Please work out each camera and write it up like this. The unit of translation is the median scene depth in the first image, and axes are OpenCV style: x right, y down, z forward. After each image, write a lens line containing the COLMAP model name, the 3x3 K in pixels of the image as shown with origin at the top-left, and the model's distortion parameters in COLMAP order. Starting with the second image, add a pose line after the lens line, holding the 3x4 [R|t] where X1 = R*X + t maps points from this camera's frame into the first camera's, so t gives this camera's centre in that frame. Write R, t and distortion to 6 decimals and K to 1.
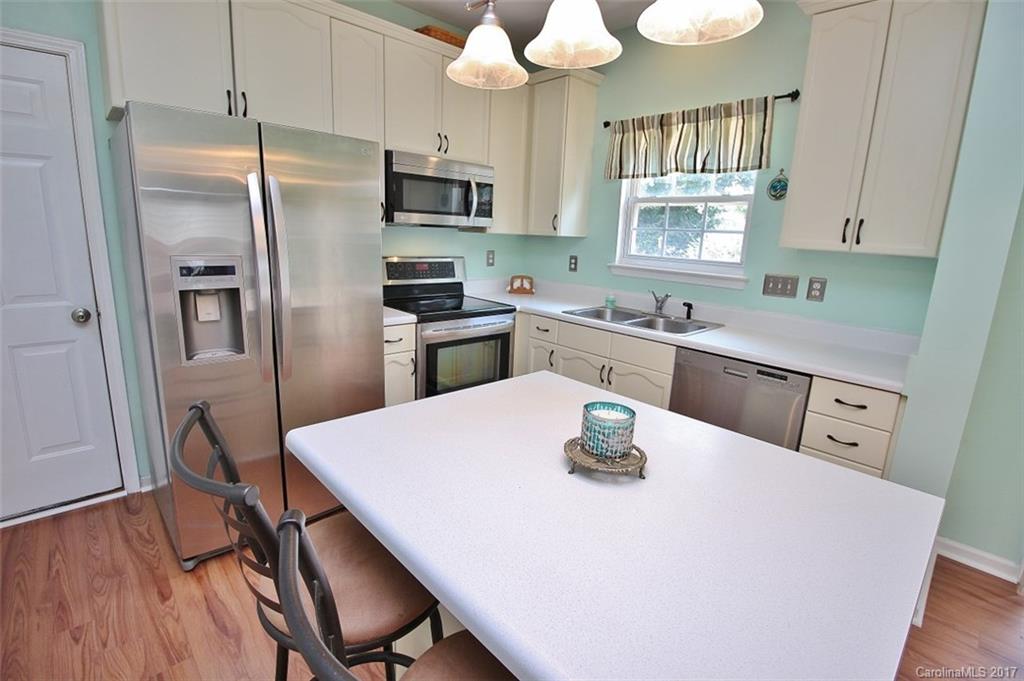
lens RADIAL K [[475.2, 0, 513.2], [0, 475.2, 332.2], [0, 0, 1]] dist [-0.009035, -0.007388]
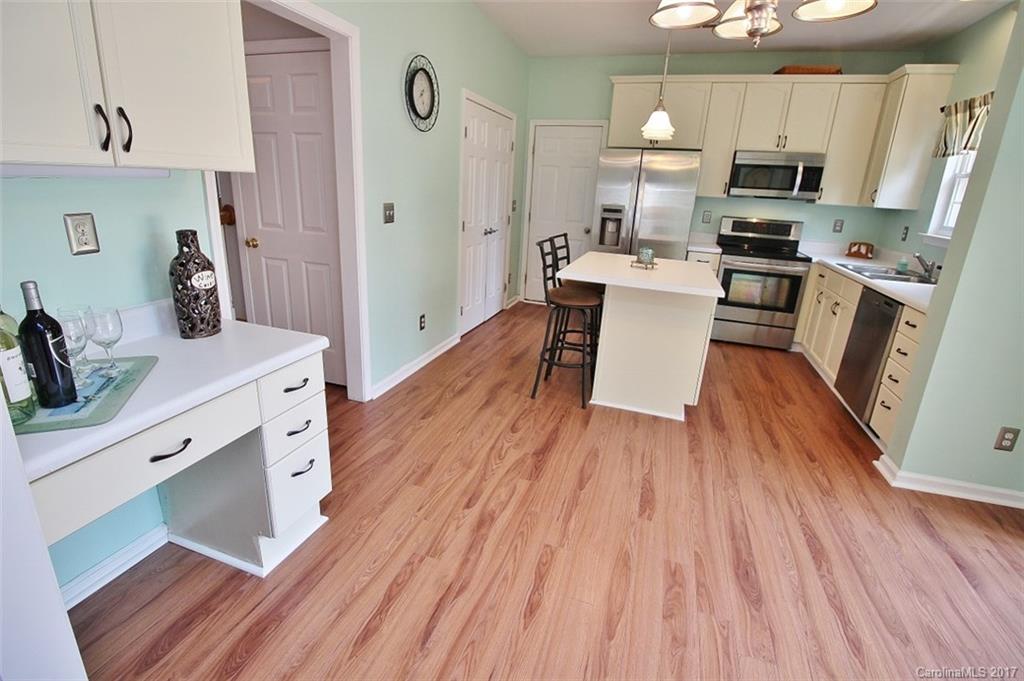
lens RADIAL K [[475.2, 0, 506.1], [0, 475.2, 332.3], [0, 0, 1]] dist [-0.009035, -0.007388]
pose [[0.470908, 0.241250, -0.848554, 0.805981], [-0.213798, 0.964415, 0.155542, 0.129604], [0.855883, 0.108173, 0.505729, -0.411655]]
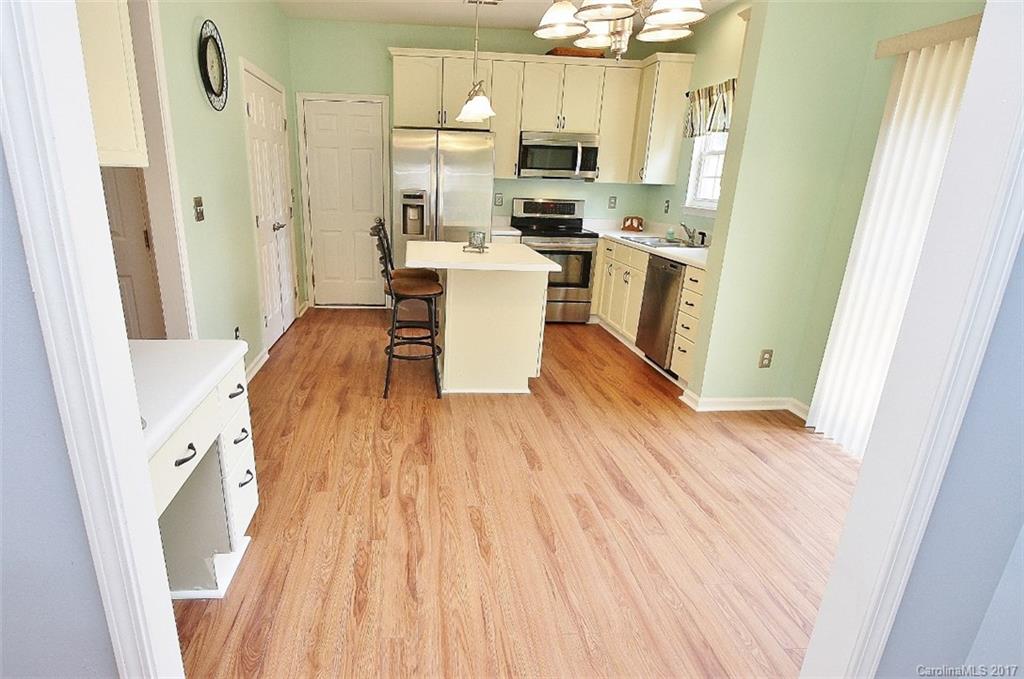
lens RADIAL K [[571.3, 0, 457.6], [0, 571.3, 378.9], [0, 0, 1]] dist [-0.004269, -0.000531]
pose [[0.780600, 0.187761, -0.596162, 0.811546], [-0.125568, 0.981476, 0.144700, 0.186990], [0.612288, -0.038094, 0.789717, -0.674476]]
